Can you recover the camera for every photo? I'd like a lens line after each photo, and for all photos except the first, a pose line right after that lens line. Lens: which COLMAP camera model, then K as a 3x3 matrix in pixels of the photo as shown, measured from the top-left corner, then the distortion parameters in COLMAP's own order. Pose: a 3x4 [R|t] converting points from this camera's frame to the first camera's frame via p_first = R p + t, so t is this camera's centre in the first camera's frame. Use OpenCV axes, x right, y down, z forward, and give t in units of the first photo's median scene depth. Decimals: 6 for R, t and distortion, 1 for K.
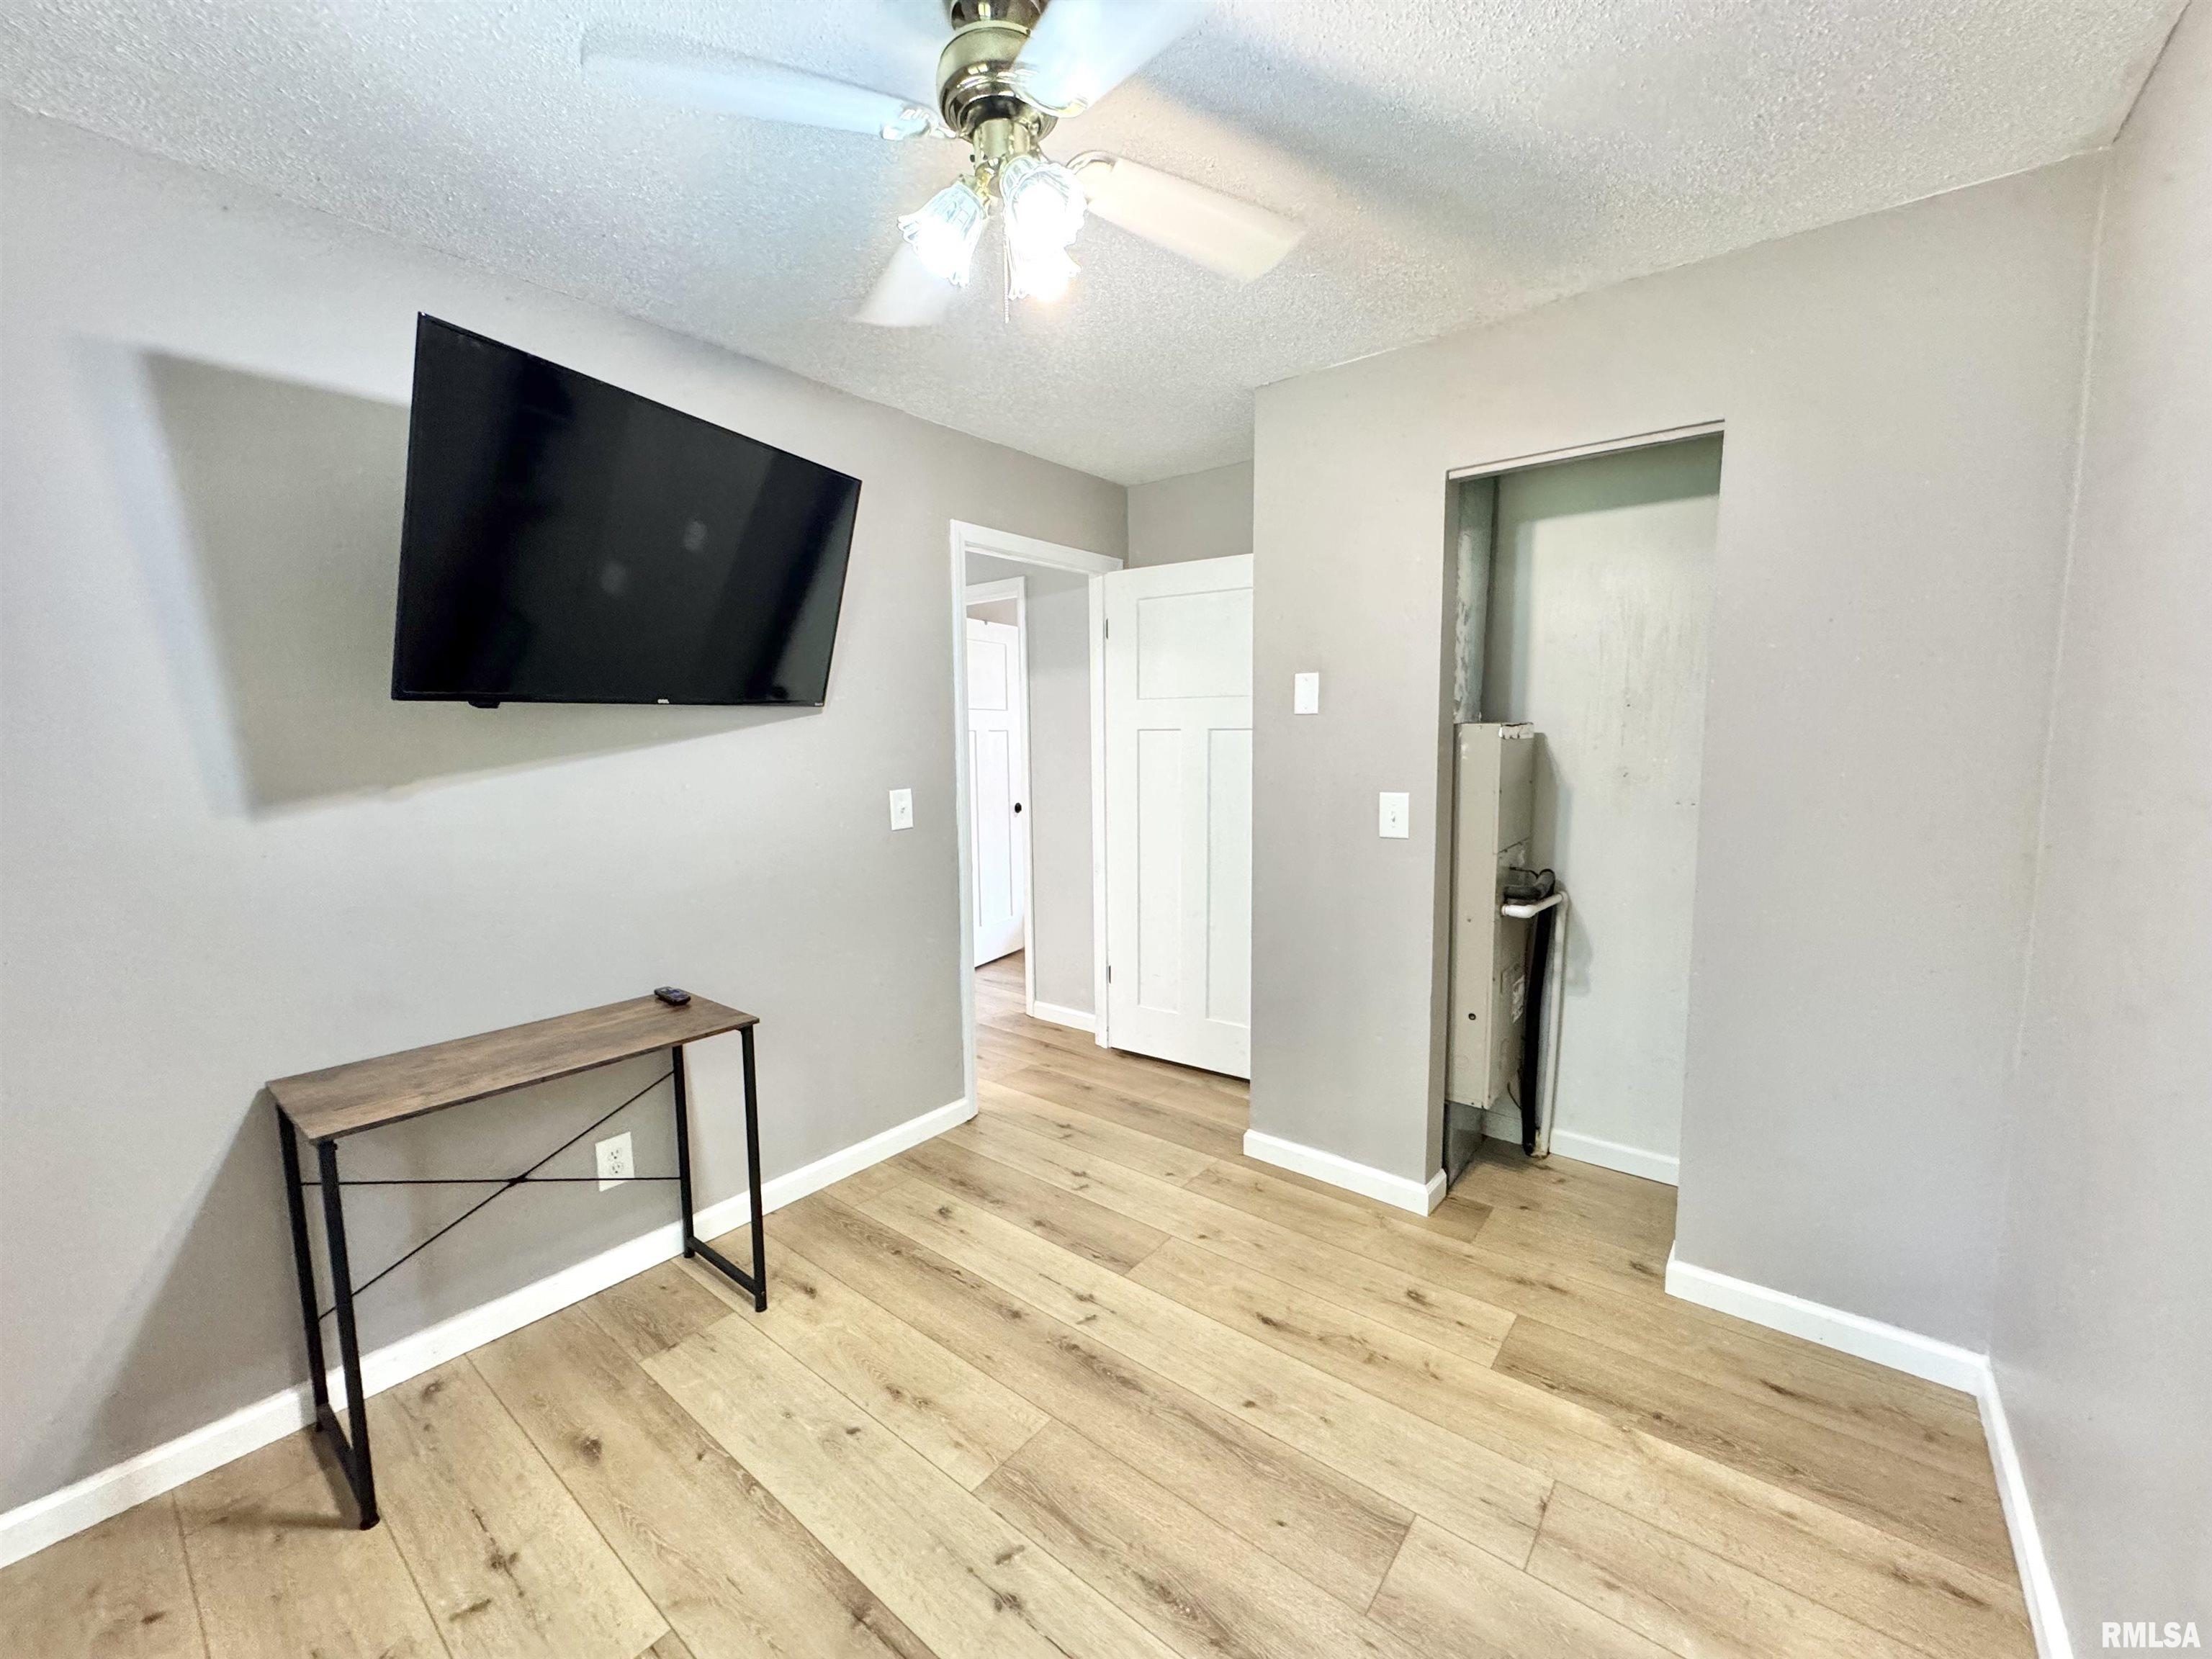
lens RADIAL K [[880.5, 0, 1108.6], [0, 880.5, 822.8], [0, 0, 1]] dist [-0.001014, -0.000044]
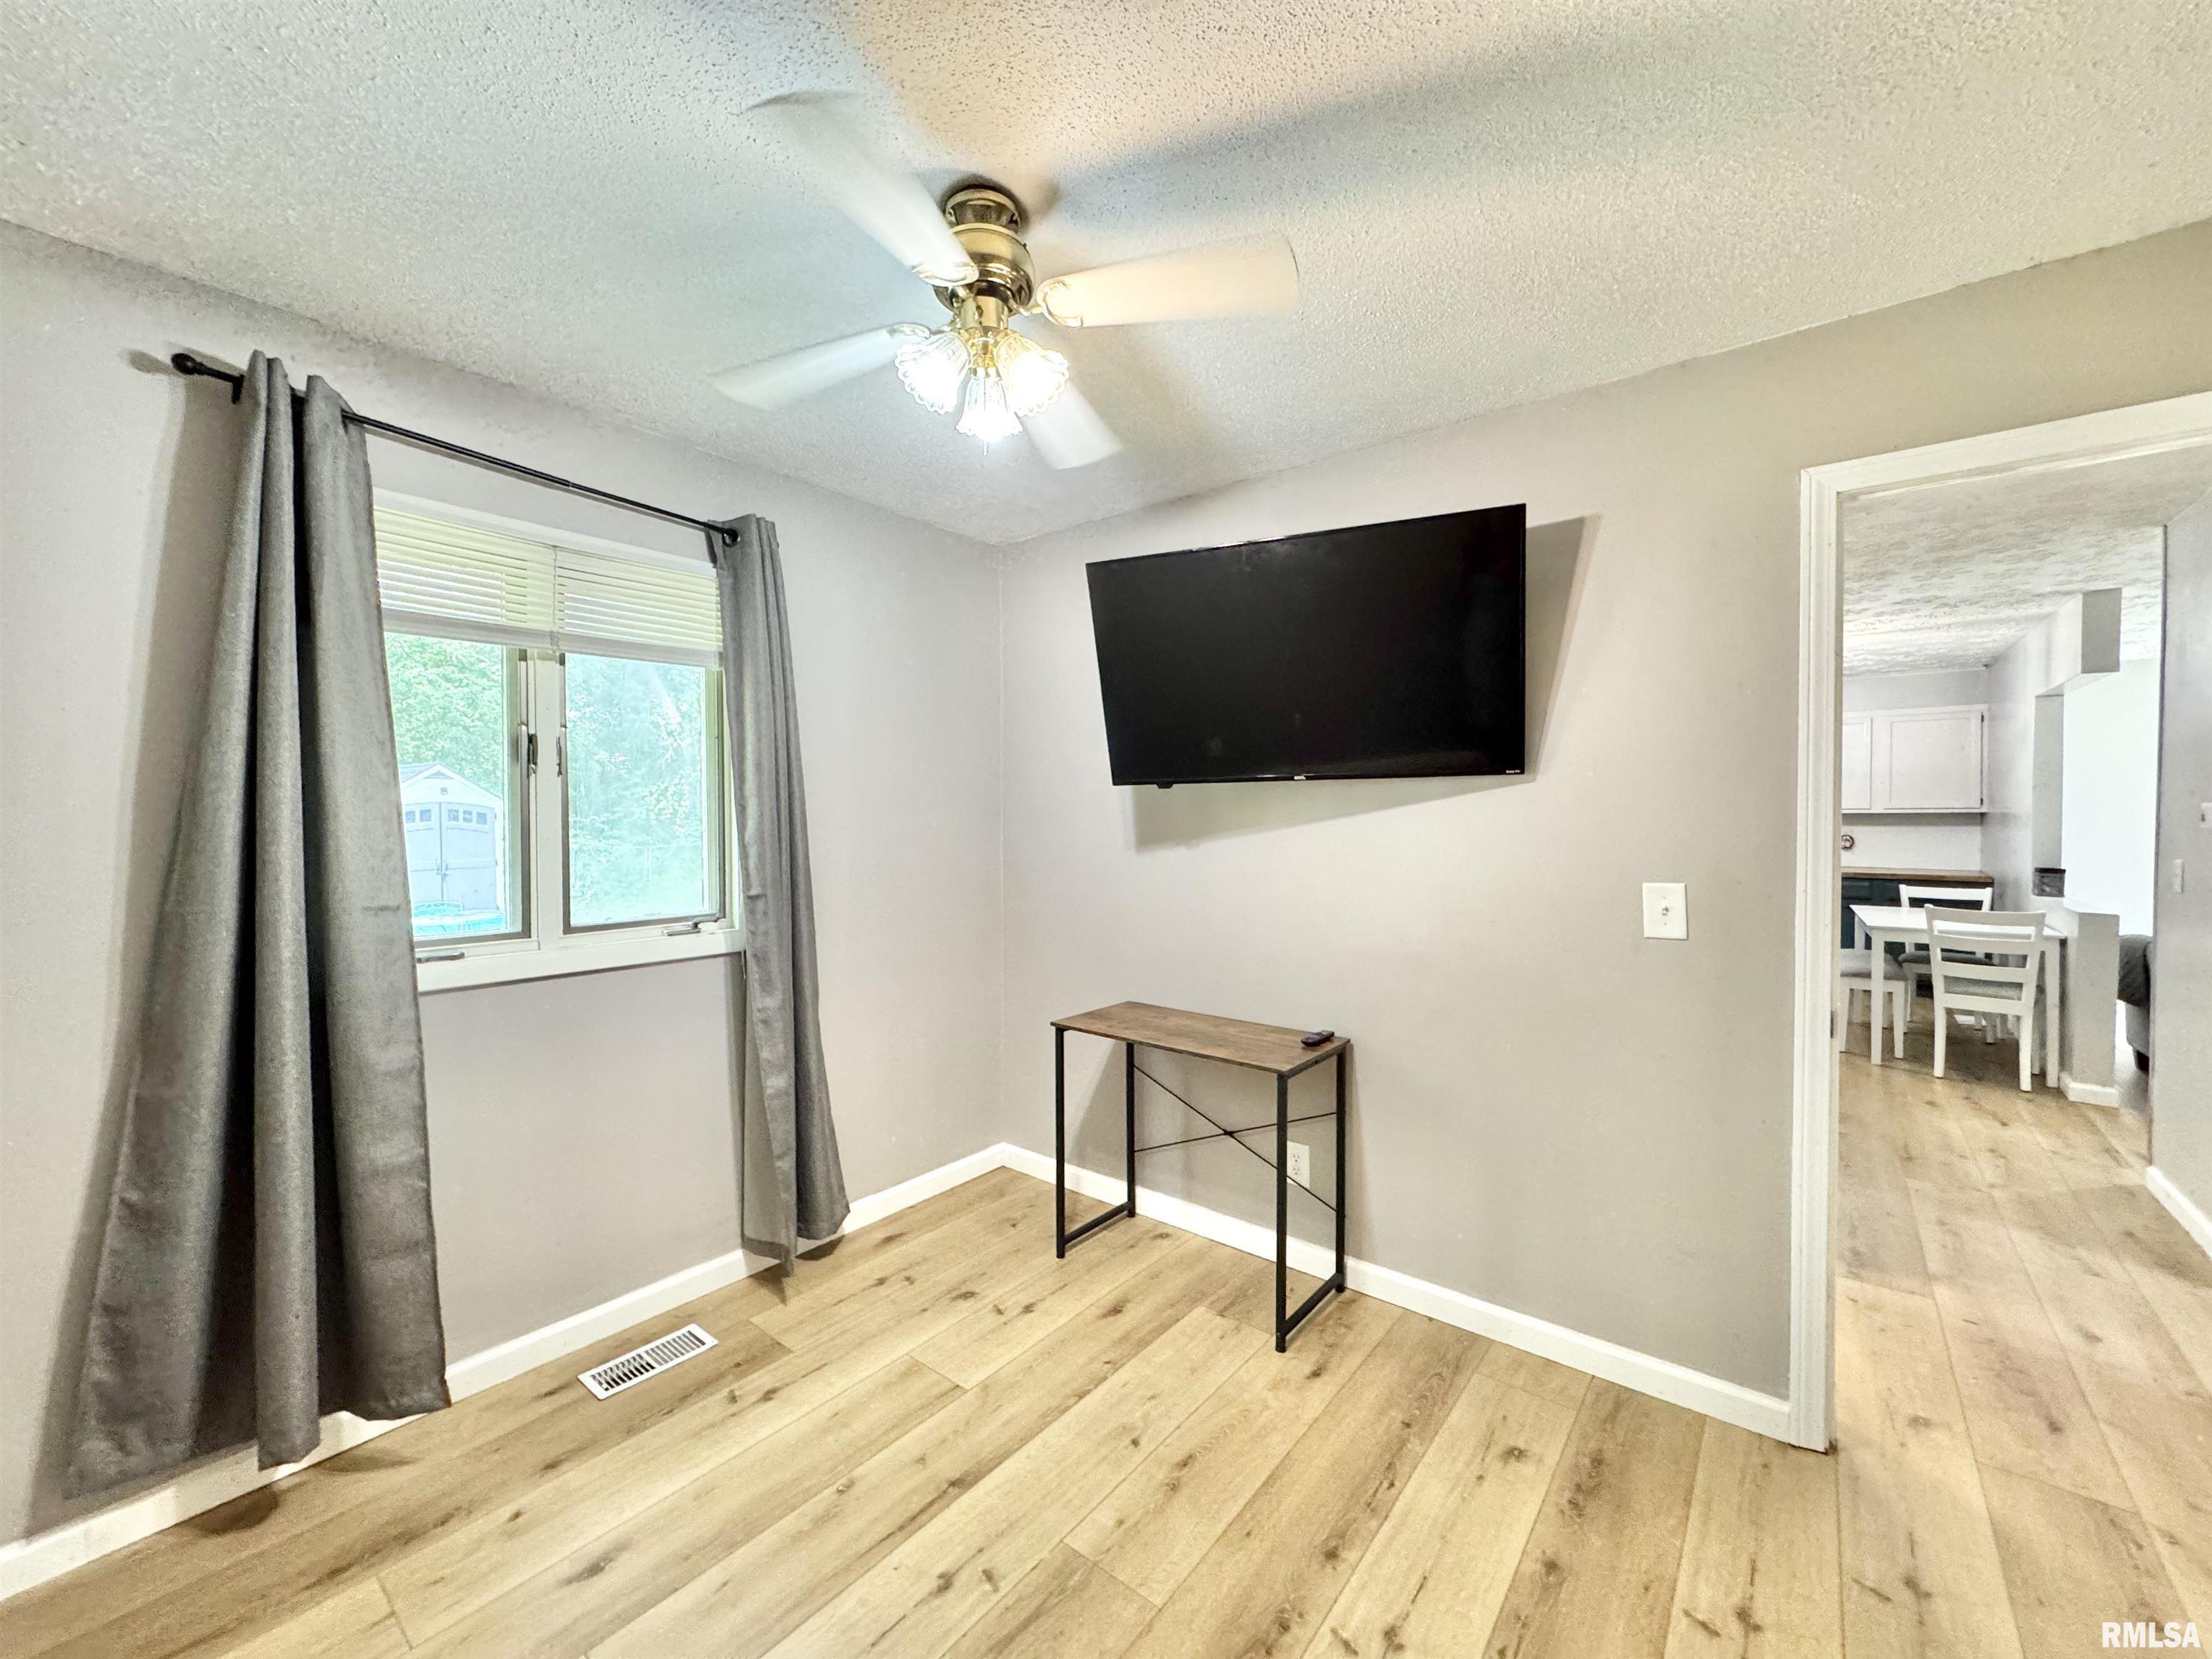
lens RADIAL K [[879.7, 0, 1108.1], [0, 879.7, 826.9], [0, 0, 1]] dist [-0.006128, -0.000382]
pose [[-0.005338, 0.023960, -0.999699, 0.701792], [-0.100188, 0.994670, 0.024374, -0.081107], [0.994954, 0.100287, -0.002909, 0.807767]]
